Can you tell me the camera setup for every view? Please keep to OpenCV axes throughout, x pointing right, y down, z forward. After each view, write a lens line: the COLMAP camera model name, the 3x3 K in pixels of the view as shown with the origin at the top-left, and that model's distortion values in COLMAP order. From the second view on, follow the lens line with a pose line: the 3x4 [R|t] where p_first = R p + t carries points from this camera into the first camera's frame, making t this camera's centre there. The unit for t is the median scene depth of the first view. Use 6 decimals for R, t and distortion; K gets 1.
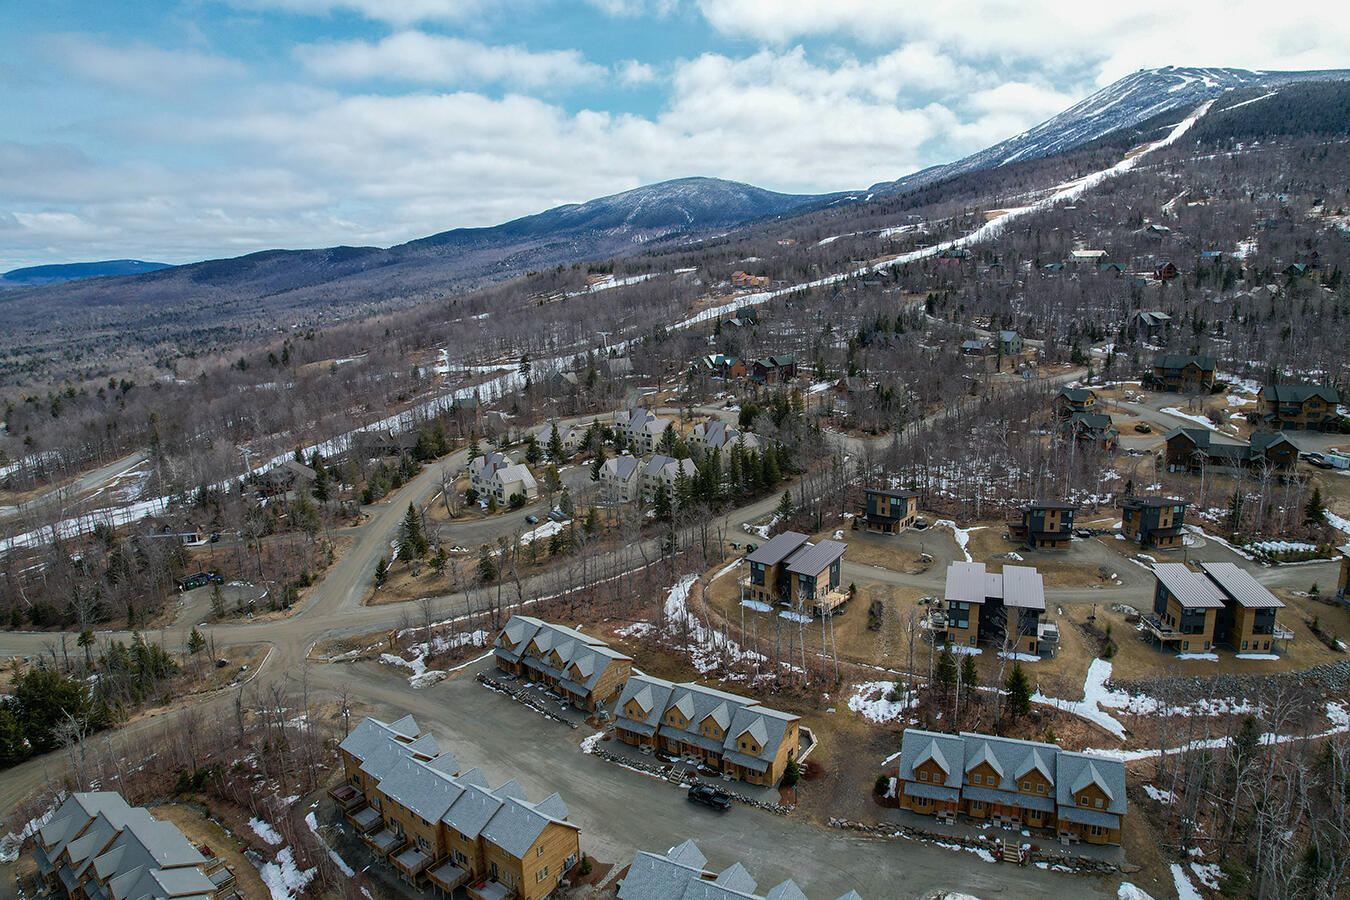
lens RADIAL K [[862.5, 0, 680.9], [0, 862.5, 457.3], [0, 0, 1]] dist [-0.080836, 0.075979]
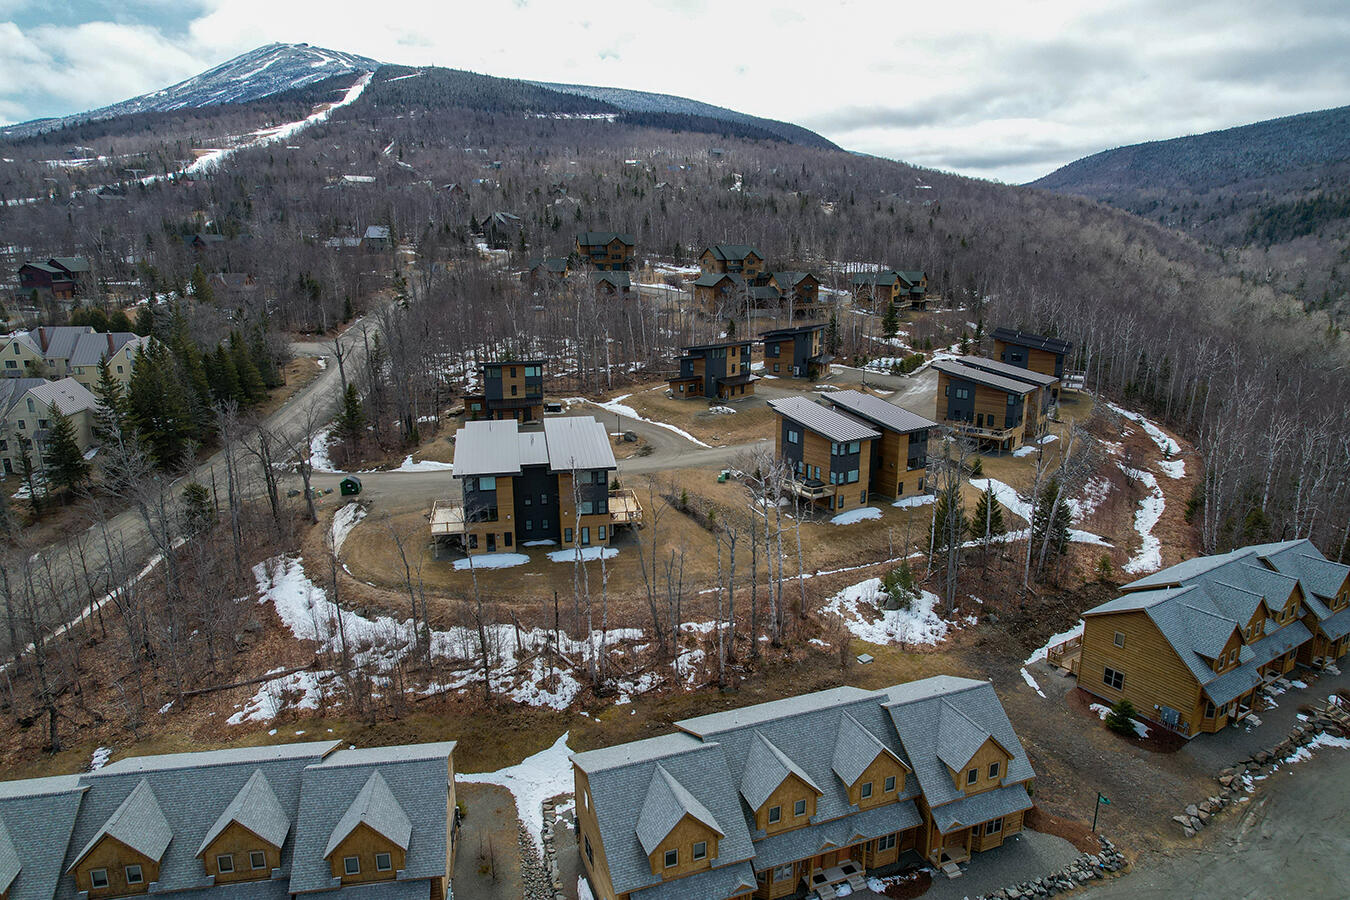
lens RADIAL K [[862.5, 0, 680.9], [0, 862.5, 457.3], [0, 0, 1]] dist [-0.080836, 0.075979]
pose [[0.615959, -0.179865, 0.766970, -0.252926], [0.166659, 0.981302, 0.096285, 0.094888], [-0.769948, 0.068515, 0.634418, 0.677488]]
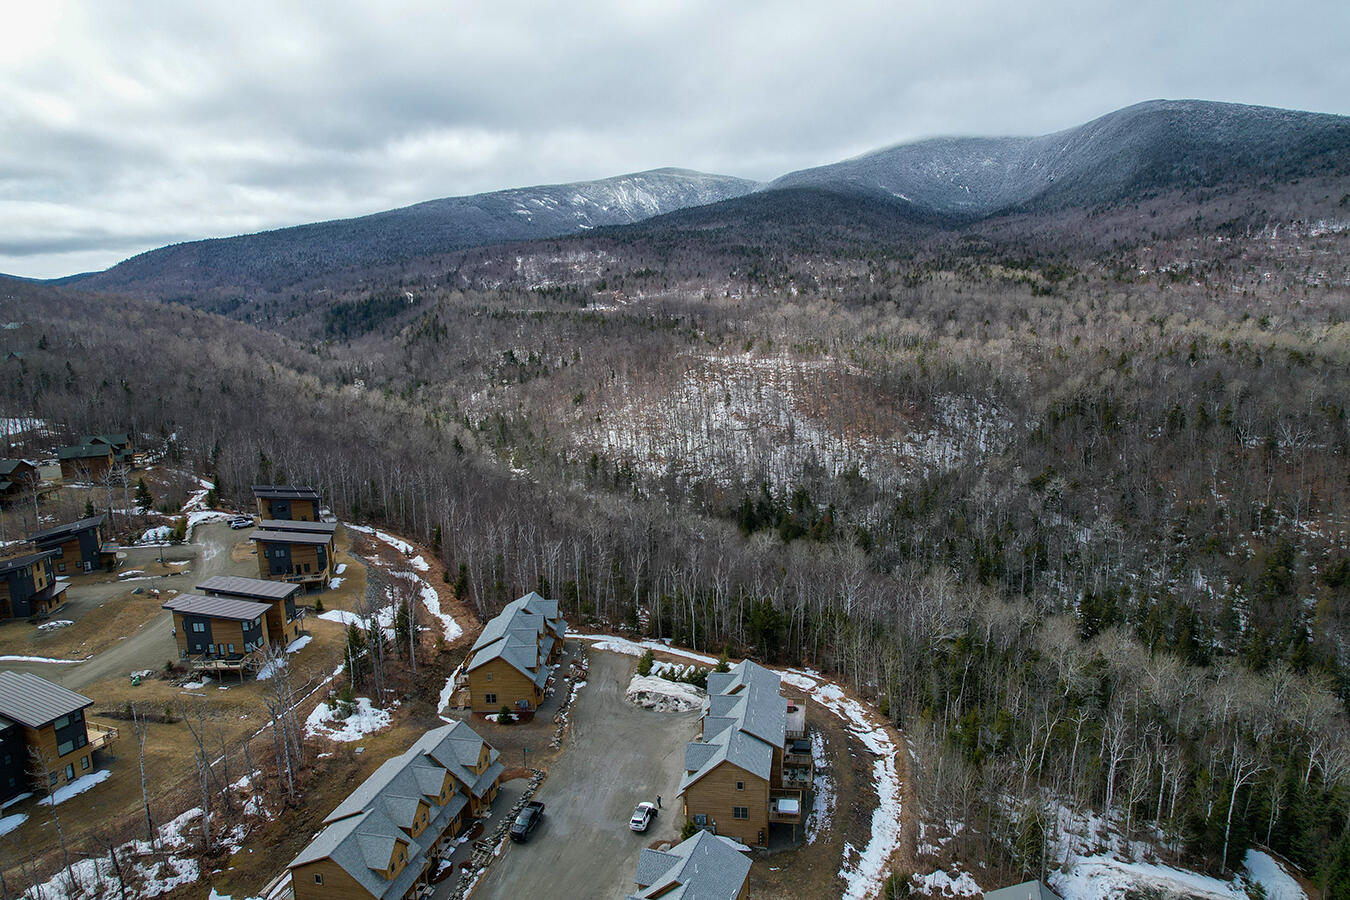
lens RADIAL K [[862.5, 0, 680.9], [0, 862.5, 457.3], [0, 0, 1]] dist [-0.080836, 0.075979]
pose [[-0.313798, -0.137492, 0.939482, -0.592543], [0.254141, 0.941195, 0.222629, -0.066407], [-0.914846, 0.308622, -0.260402, 0.768556]]
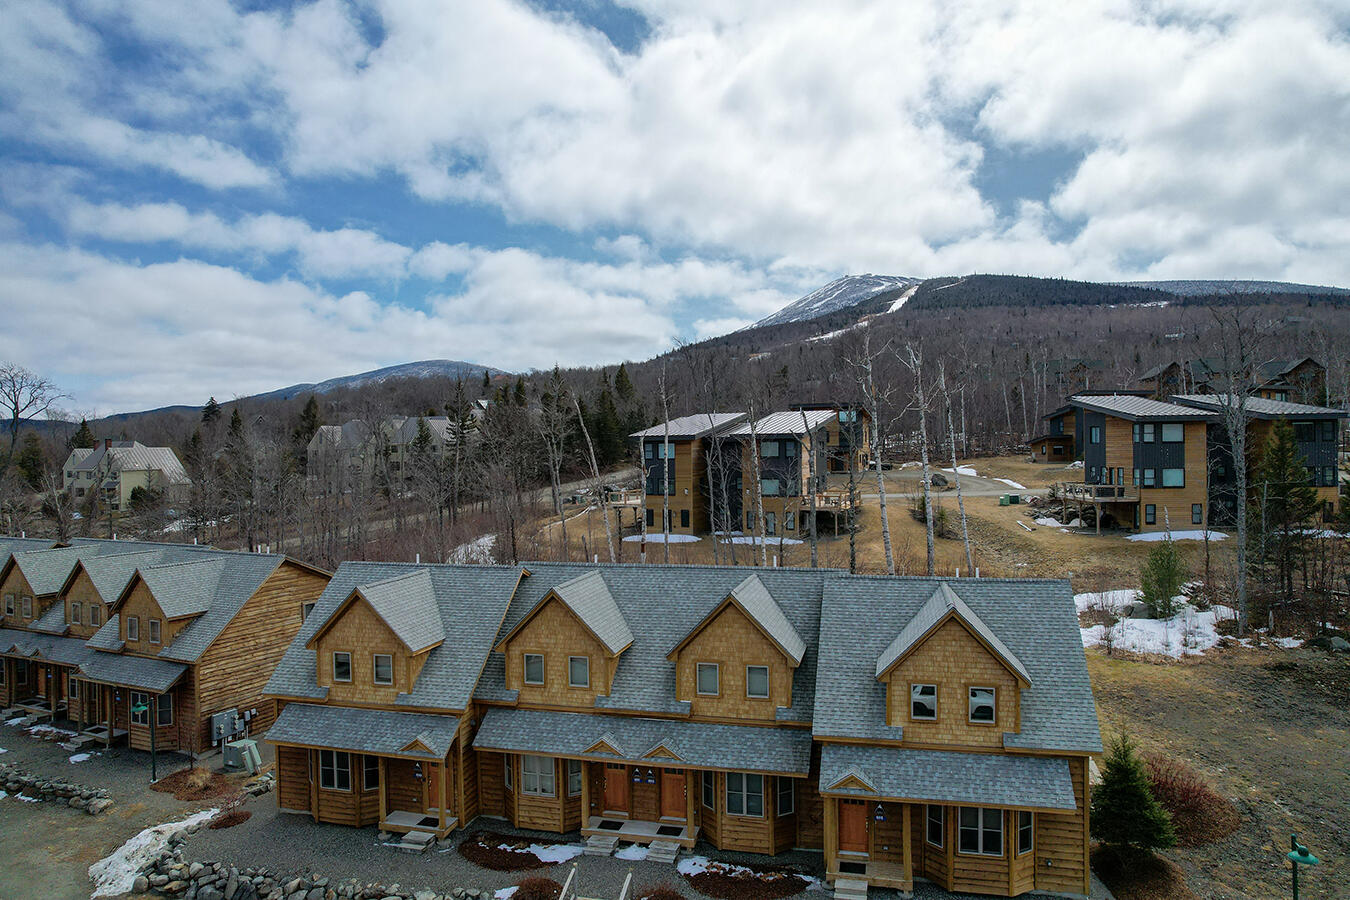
lens RADIAL K [[862.5, 0, 680.9], [0, 862.5, 457.3], [0, 0, 1]] dist [-0.080836, 0.075979]
pose [[0.957637, 0.005232, 0.287931, -0.033289], [0.058388, 0.975541, -0.211920, 0.260157], [-0.281997, 0.219754, 0.933909, 0.661649]]
